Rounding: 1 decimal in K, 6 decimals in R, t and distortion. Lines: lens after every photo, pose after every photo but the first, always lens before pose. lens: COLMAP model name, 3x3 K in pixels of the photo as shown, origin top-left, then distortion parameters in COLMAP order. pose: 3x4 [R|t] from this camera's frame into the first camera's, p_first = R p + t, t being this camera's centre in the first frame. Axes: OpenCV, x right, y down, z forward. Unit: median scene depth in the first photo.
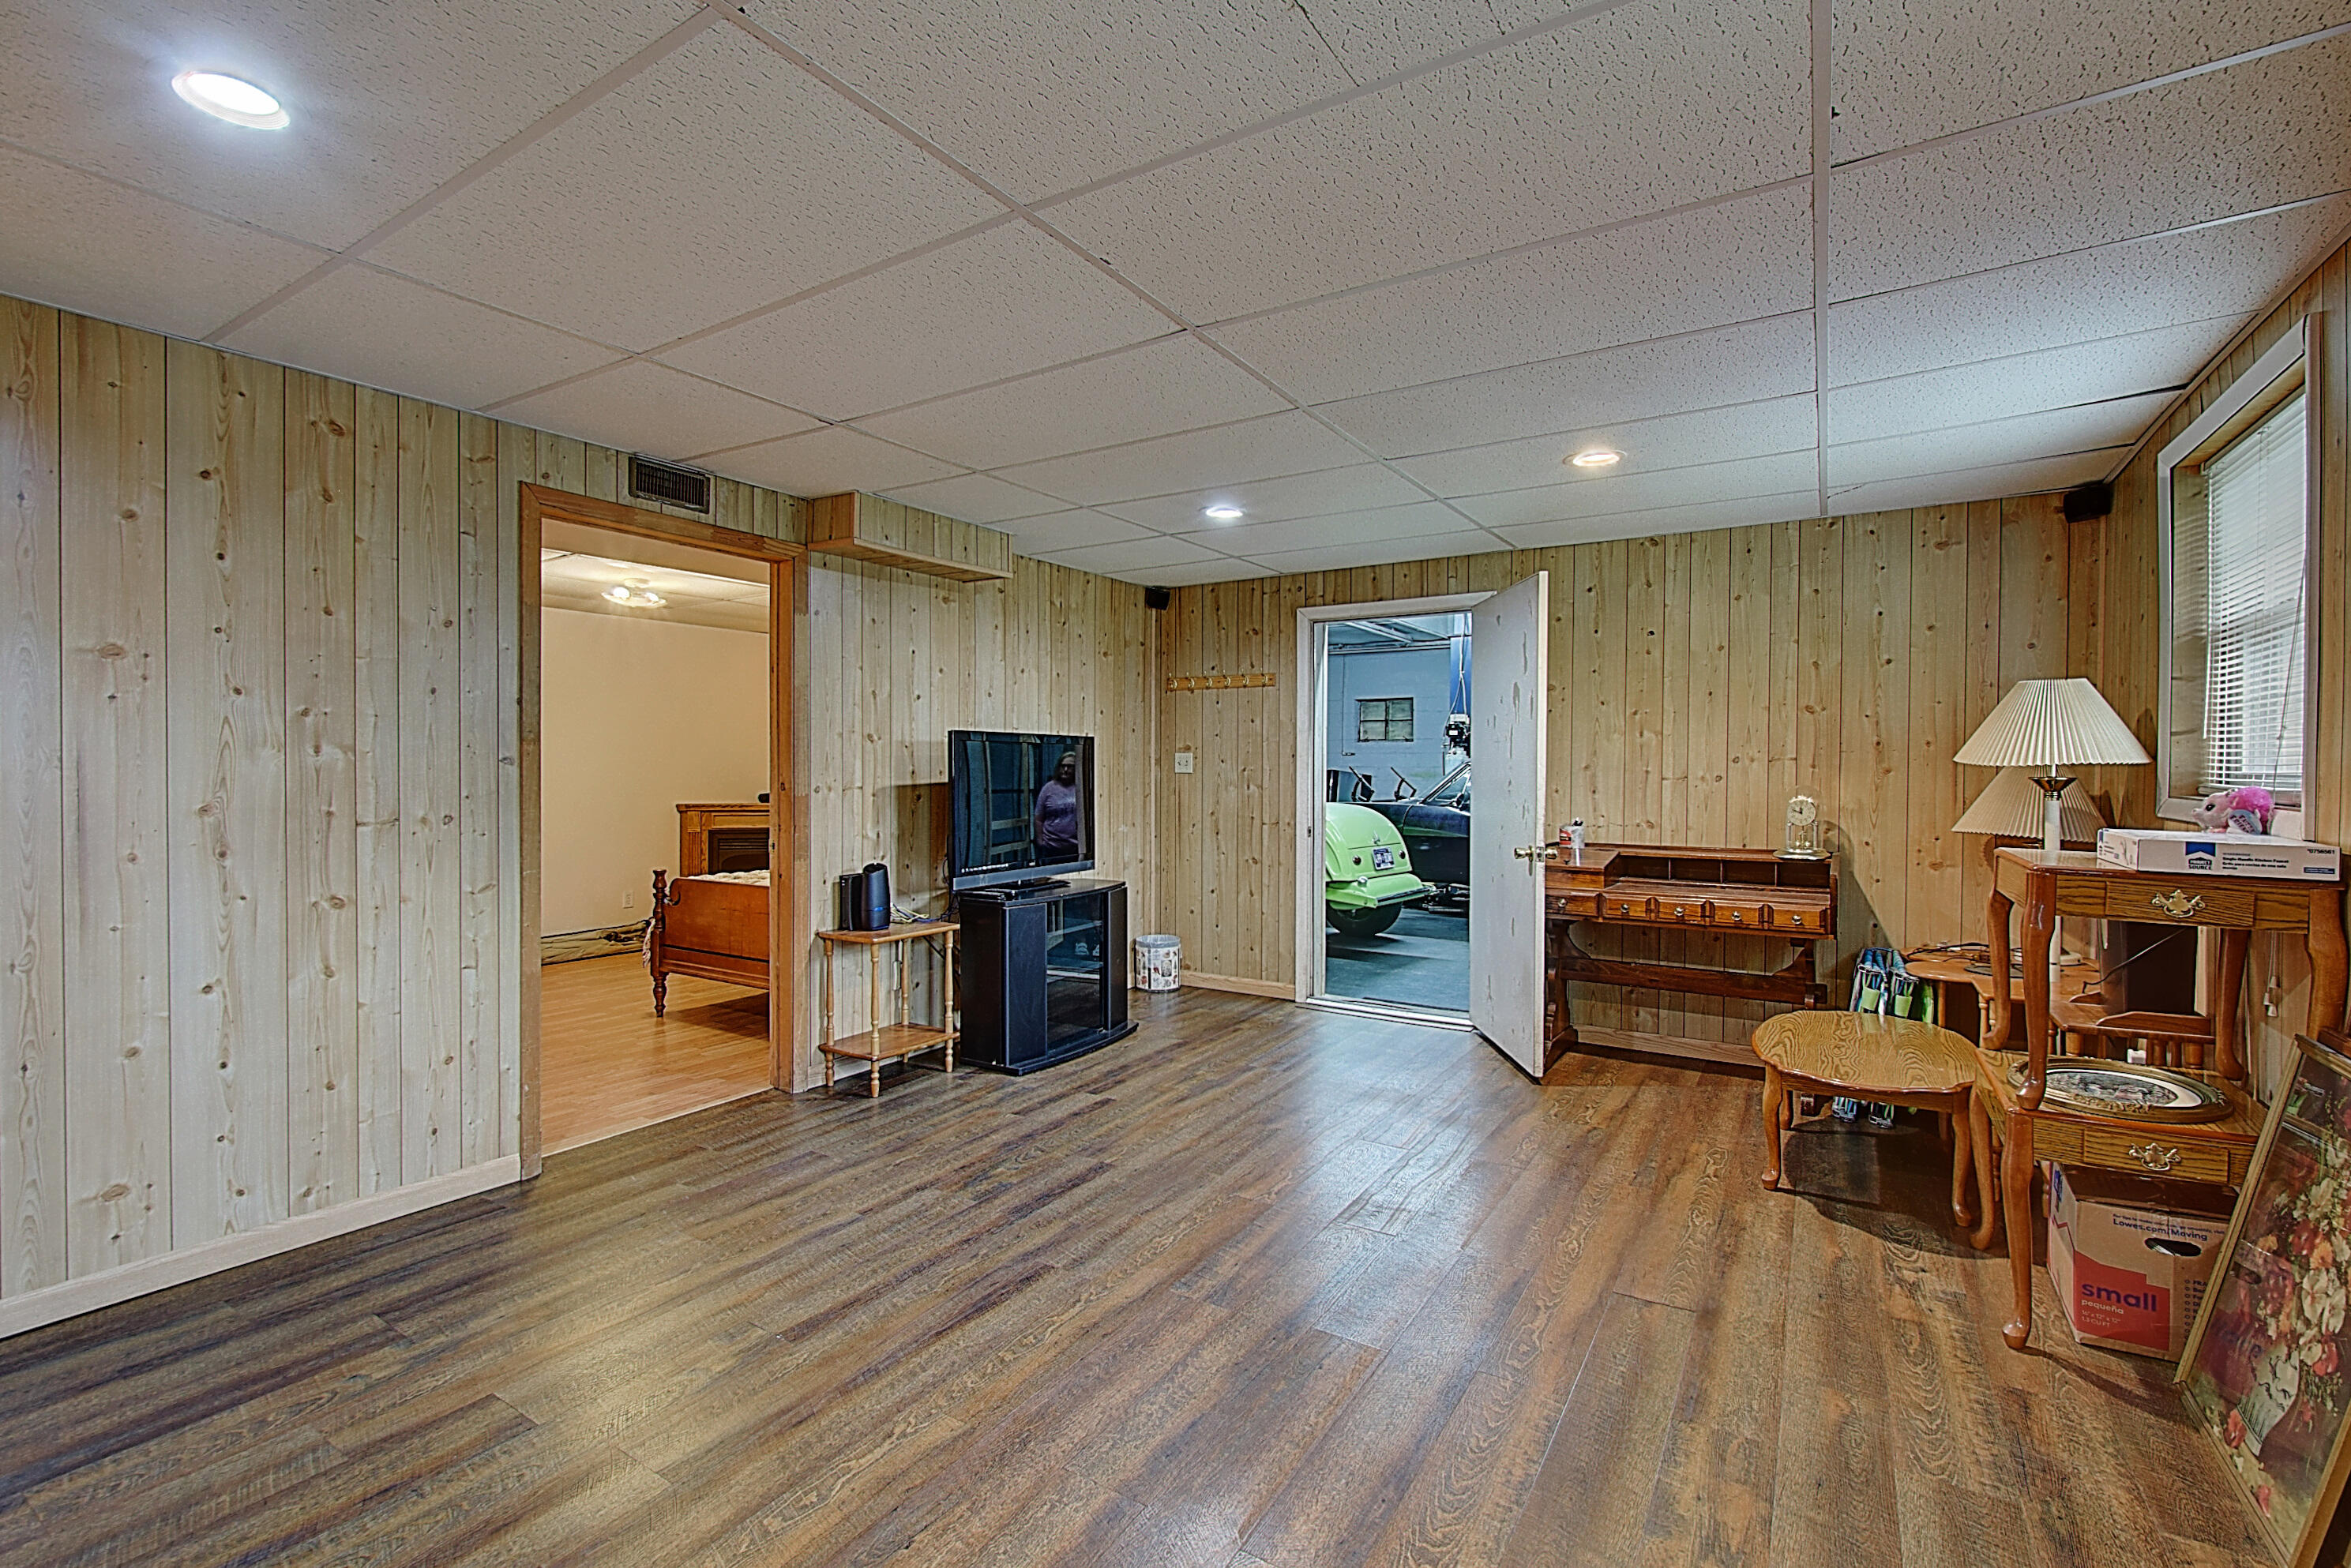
lens RADIAL K [[1048.7, 0, 1140.1], [0, 1048.7, 777.0], [0, 0, 1]] dist [0.001199, -0.006969]
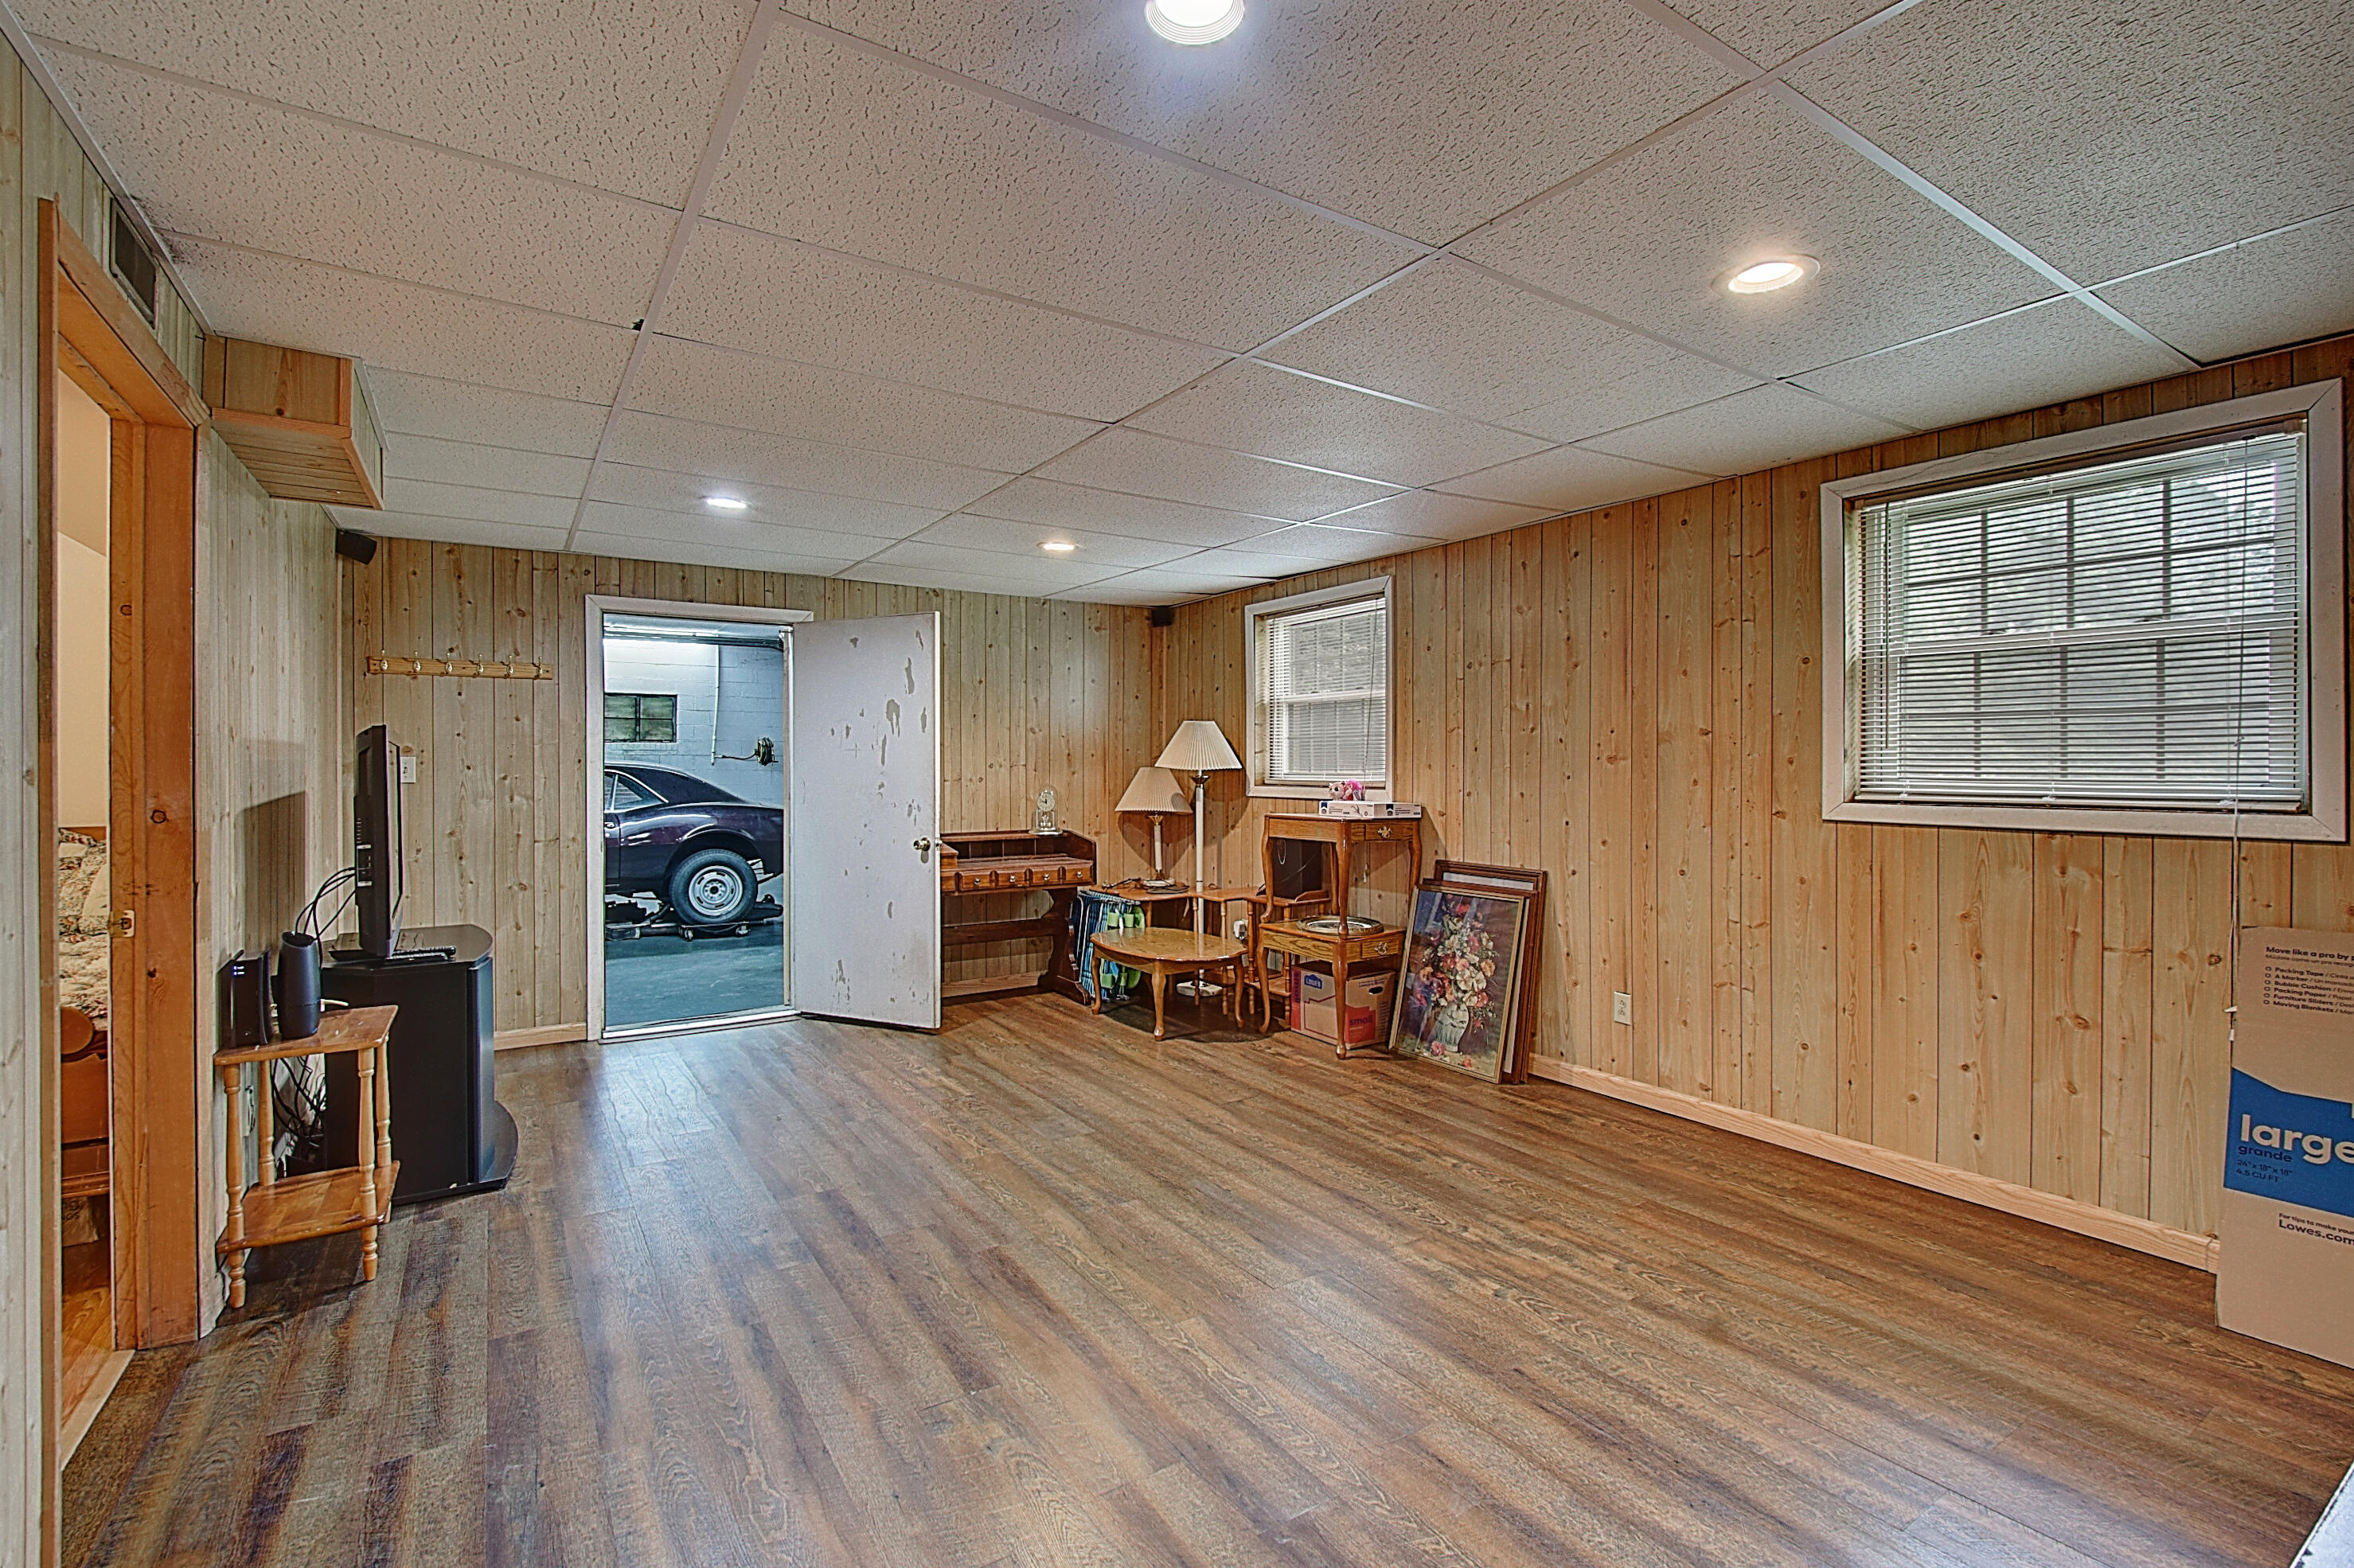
lens RADIAL K [[1050.1, 0, 1190.9], [0, 1050.1, 772.5], [0, 0, 1]] dist [0.001199, -0.006969]
pose [[0.397303, -0.007380, 0.917658, -0.771329], [0.013498, 0.999906, 0.002197, -0.009633], [-0.917588, 0.011514, 0.397365, 0.309945]]
